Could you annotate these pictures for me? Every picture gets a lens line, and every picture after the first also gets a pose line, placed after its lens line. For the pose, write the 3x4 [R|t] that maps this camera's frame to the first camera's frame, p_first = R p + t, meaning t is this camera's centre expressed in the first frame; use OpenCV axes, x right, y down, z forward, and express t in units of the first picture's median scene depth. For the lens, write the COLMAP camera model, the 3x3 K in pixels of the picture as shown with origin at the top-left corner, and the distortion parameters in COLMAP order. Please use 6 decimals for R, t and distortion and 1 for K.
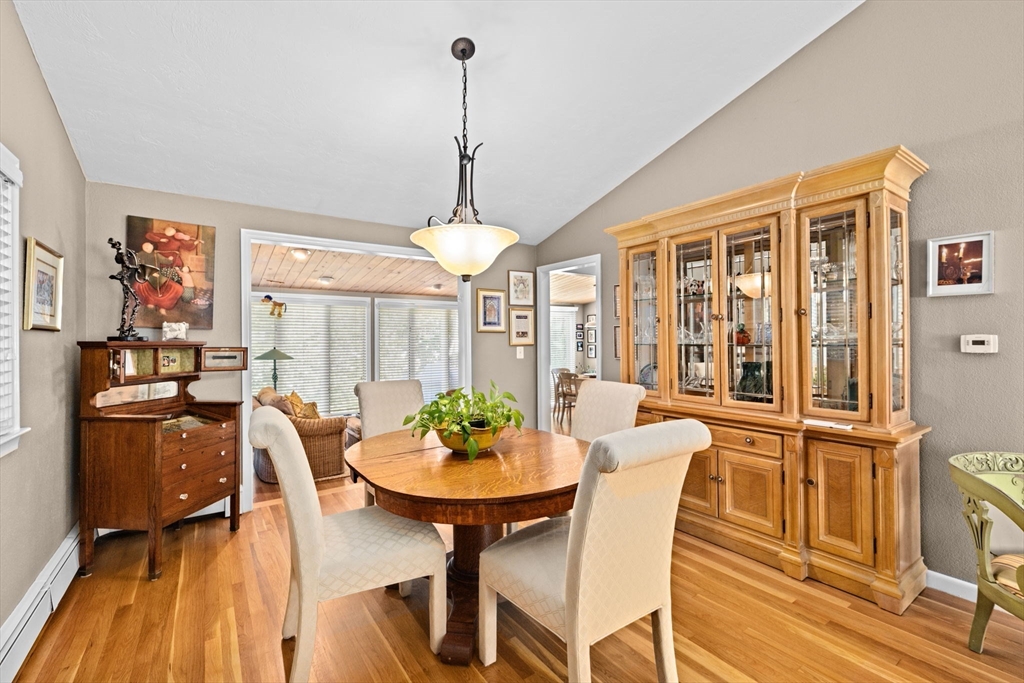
lens RADIAL K [[439.4, 0, 512.2], [0, 439.4, 337.4], [0, 0, 1]] dist [-0.001377, 0.001916]
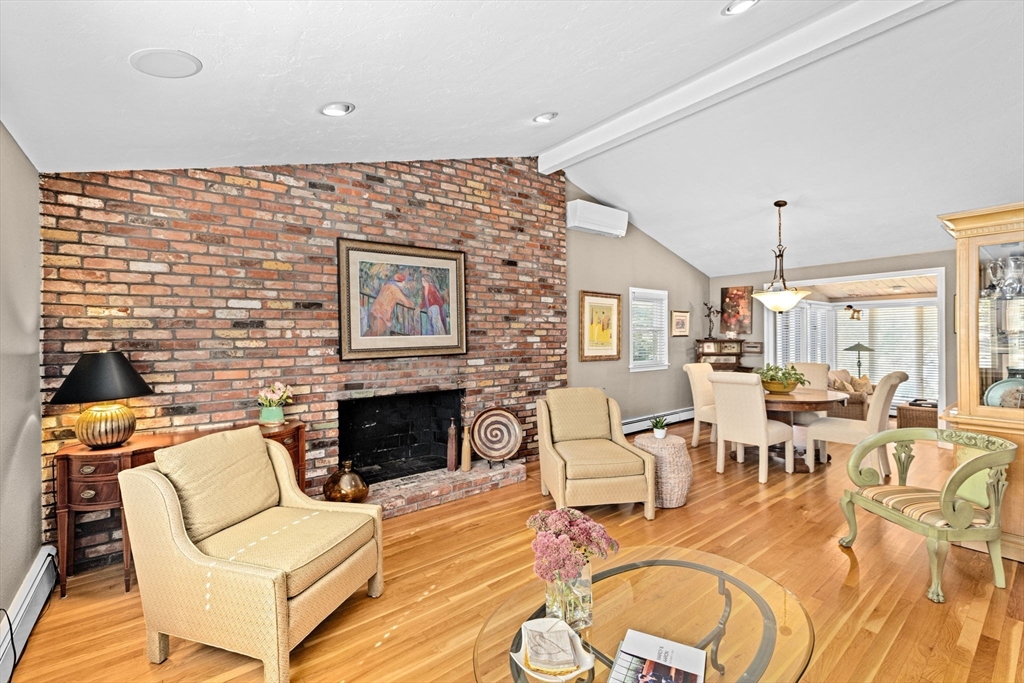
lens RADIAL K [[439.4, 0, 507.8], [0, 439.4, 336.7], [0, 0, 1]] dist [-0.001377, 0.001916]
pose [[0.063853, 0.006922, -0.997935, 1.474032], [0.014122, 0.999870, 0.007839, -0.039144], [0.997859, -0.014593, 0.063747, -0.350993]]
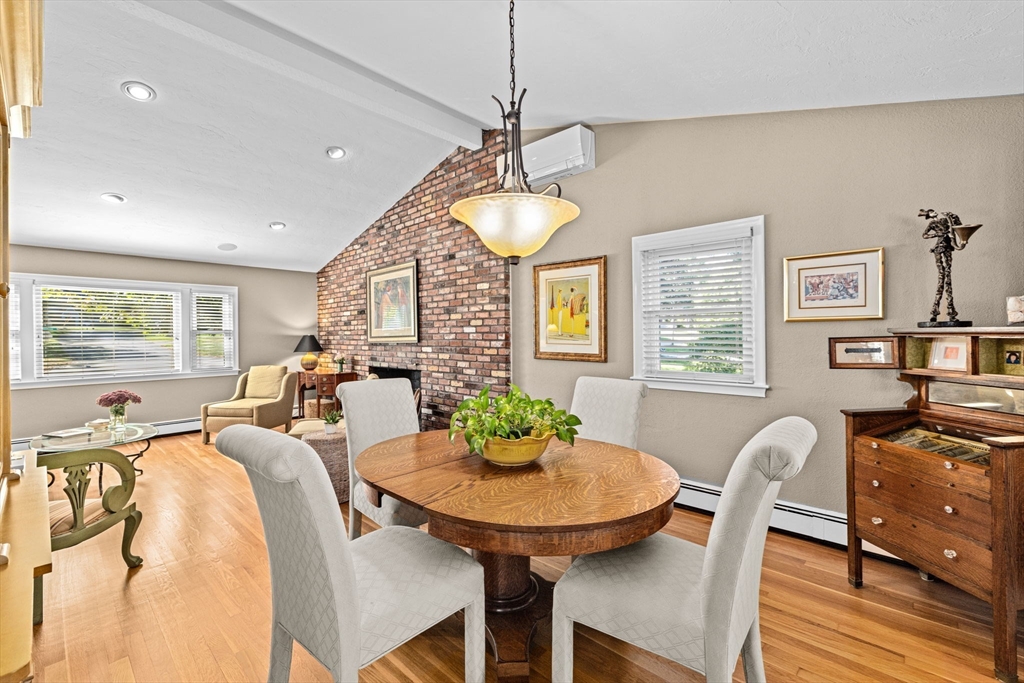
lens RADIAL K [[439.4, 0, 509.3], [0, 439.4, 335.6], [0, 0, 1]] dist [-0.001377, 0.001916]
pose [[-0.976722, 0.016938, -0.213841, 0.078274], [0.017848, 0.999838, -0.002323, 0.010254], [0.213767, -0.006085, -0.976866, 1.369704]]
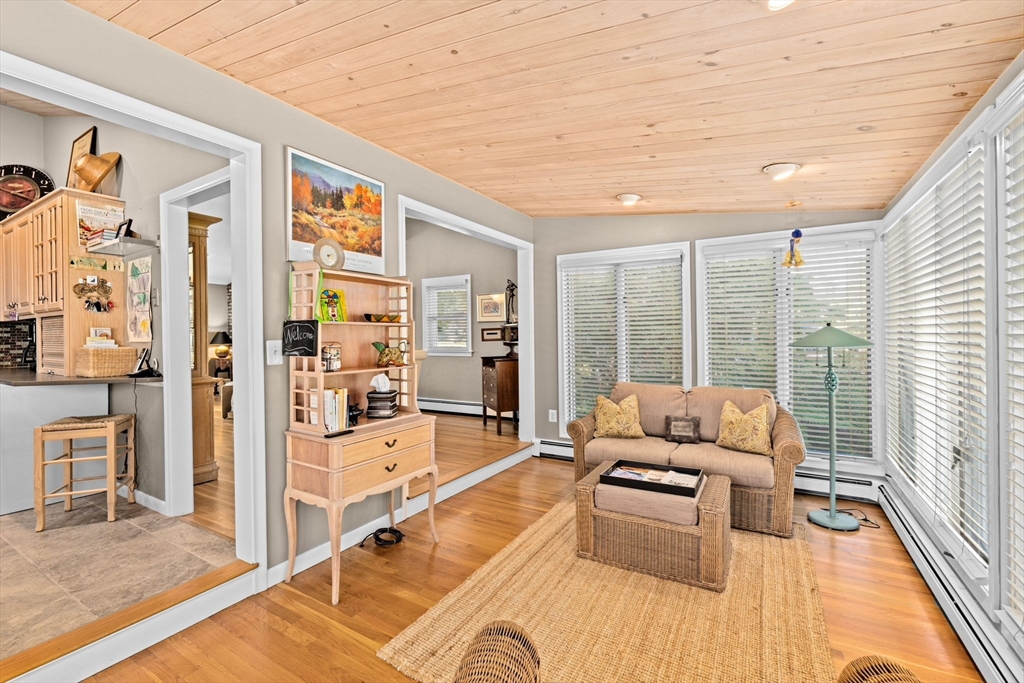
lens RADIAL K [[439.4, 0, 512.0], [0, 439.4, 336.0], [0, 0, 1]] dist [-0.001377, 0.001916]
pose [[-0.910053, 0.020065, -0.414007, 0.031752], [0.021959, 0.999759, 0.000183, 0.056756], [0.413911, -0.008925, -0.910274, 2.533067]]
